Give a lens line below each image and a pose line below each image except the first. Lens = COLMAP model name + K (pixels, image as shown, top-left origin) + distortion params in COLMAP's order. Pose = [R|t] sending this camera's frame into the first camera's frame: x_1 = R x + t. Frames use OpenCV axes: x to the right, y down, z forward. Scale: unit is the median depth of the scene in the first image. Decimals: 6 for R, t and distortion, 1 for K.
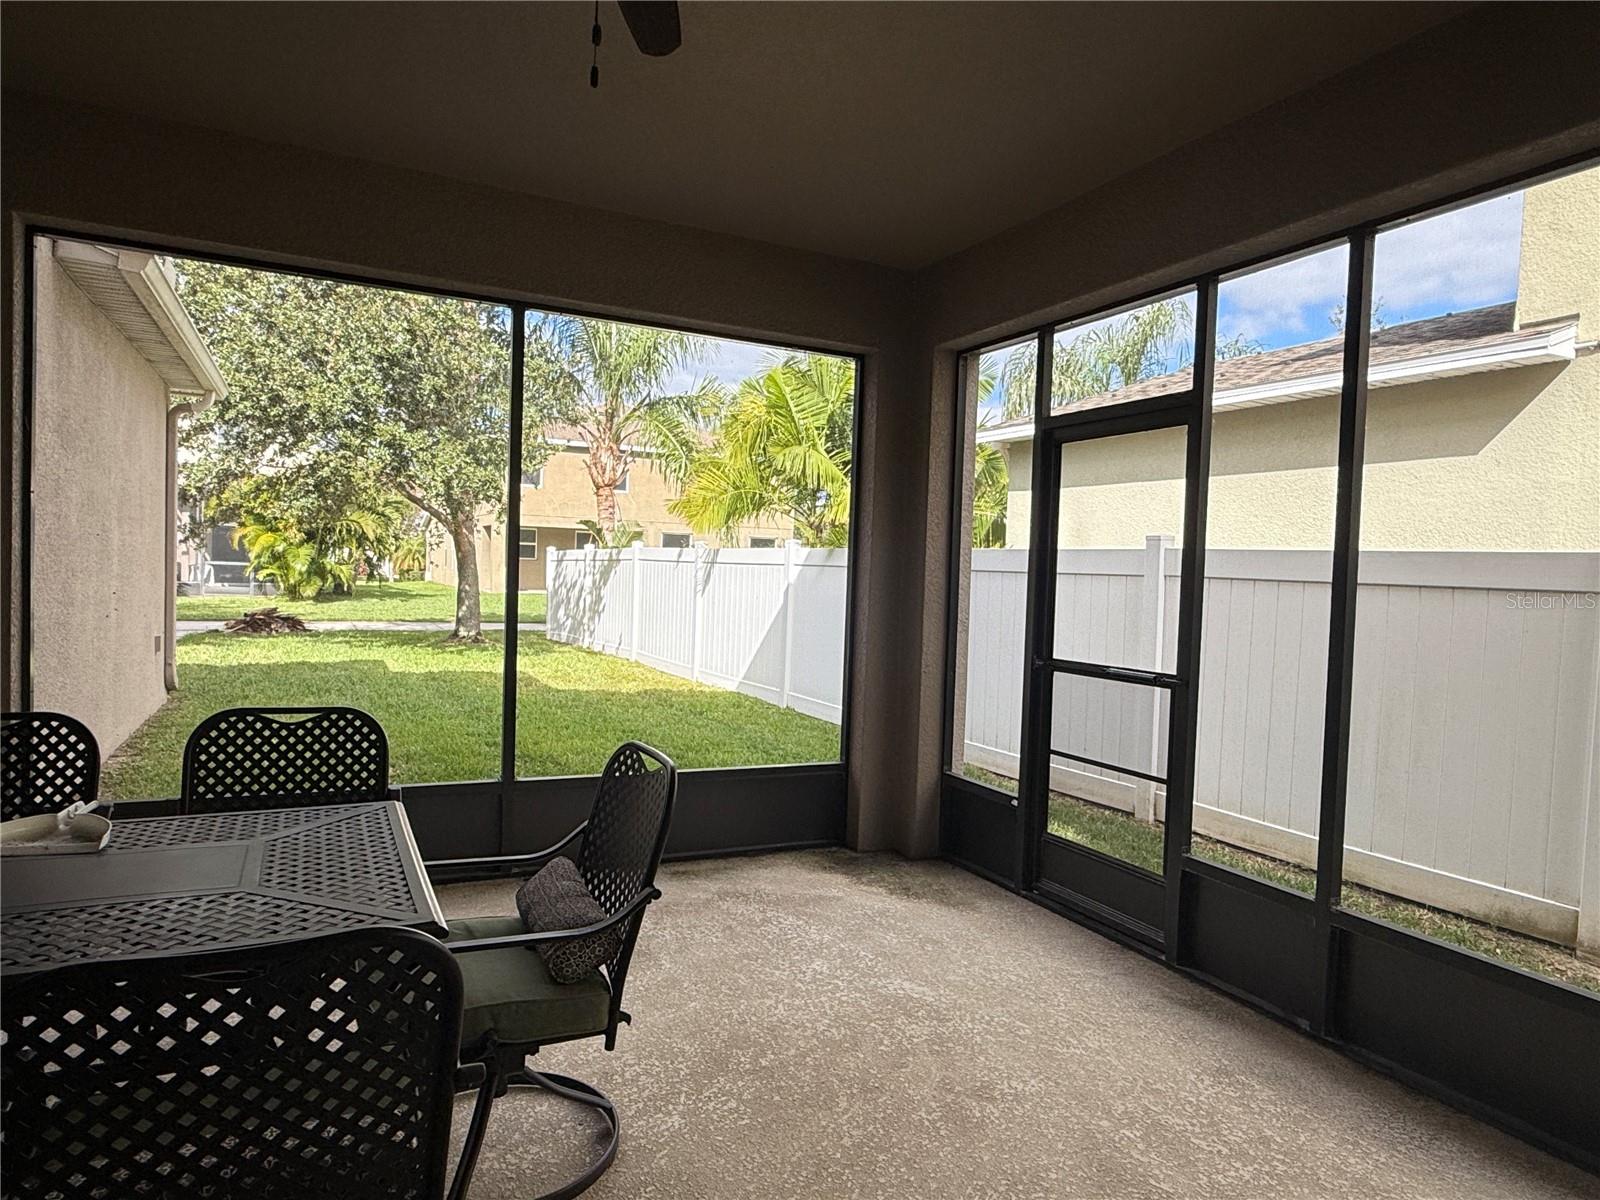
lens RADIAL K [[978.1, 0, 800.3], [0, 978.1, 597.1], [0, 0, 1]] dist [0.004822, -0.001422]
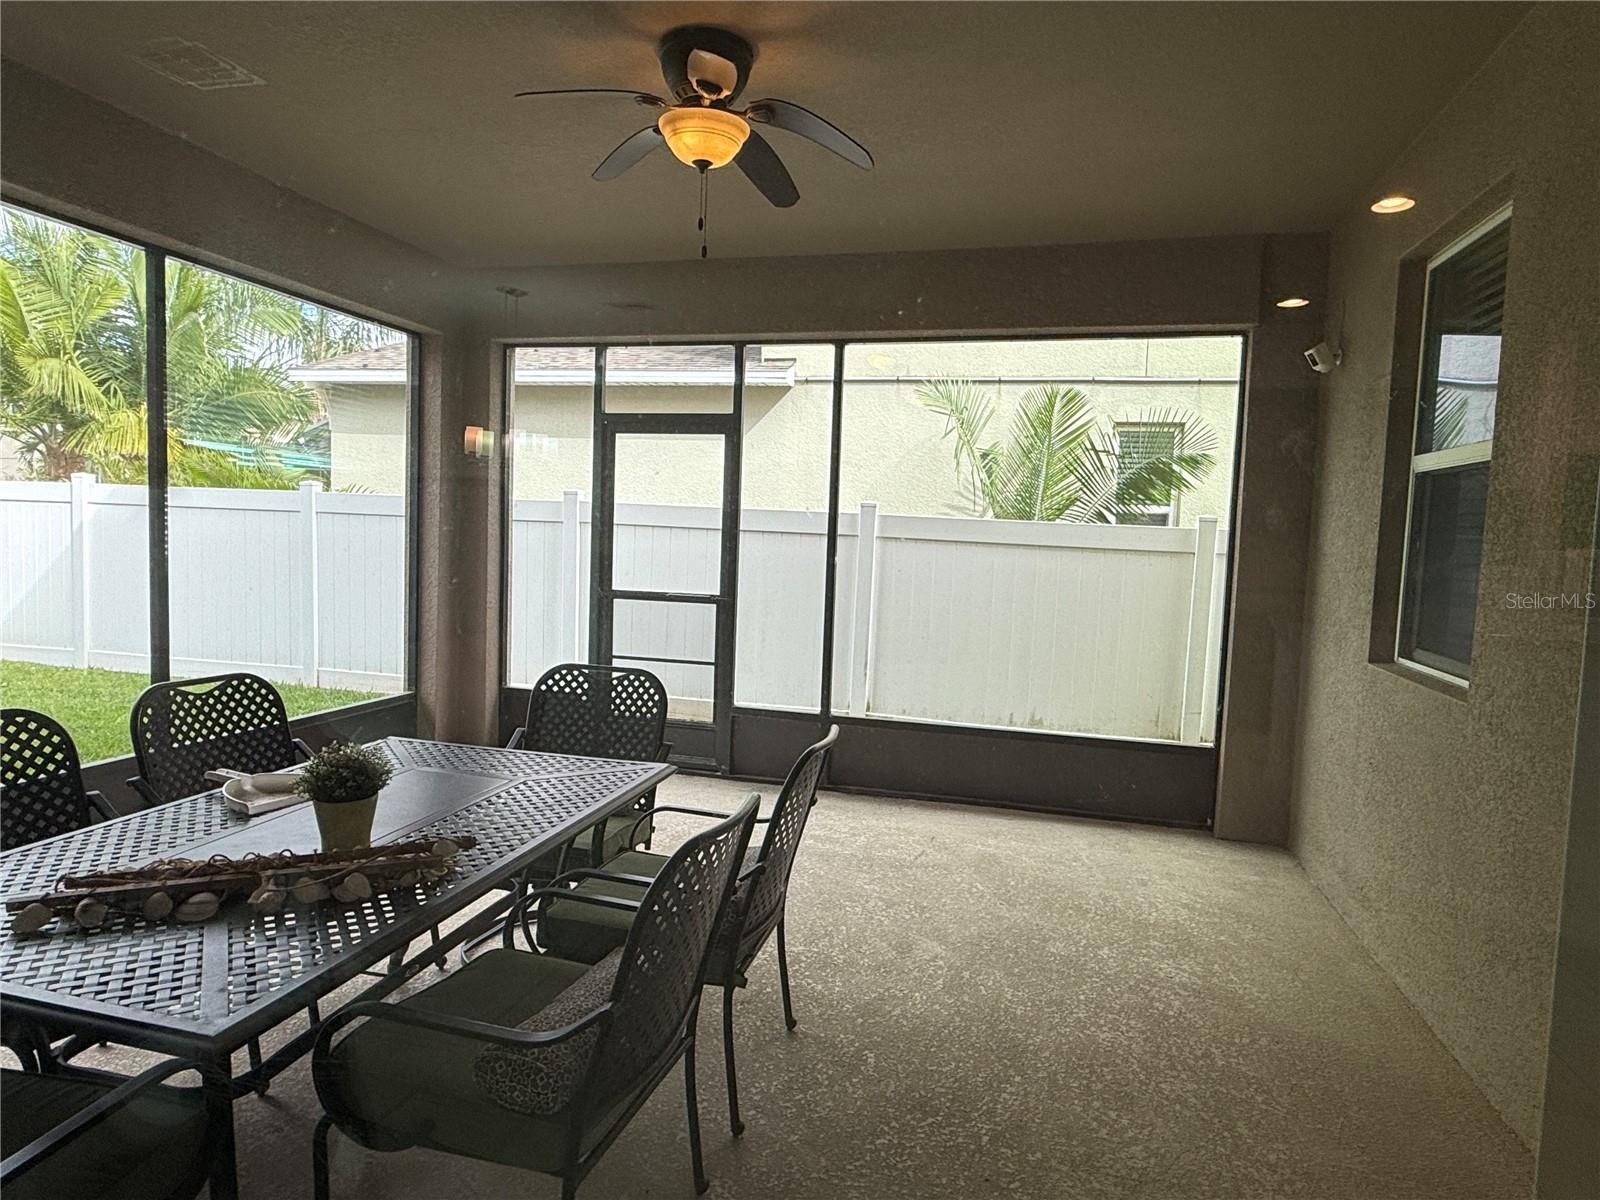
lens RADIAL K [[978.1, 0, 796.8], [0, 978.1, 601.0], [0, 0, 1]] dist [0.004822, -0.001422]
pose [[0.653492, -0.067572, 0.753911, -0.706586], [0.007441, 0.996533, 0.082869, -0.038505], [-0.756896, -0.048544, 0.651729, -0.108566]]
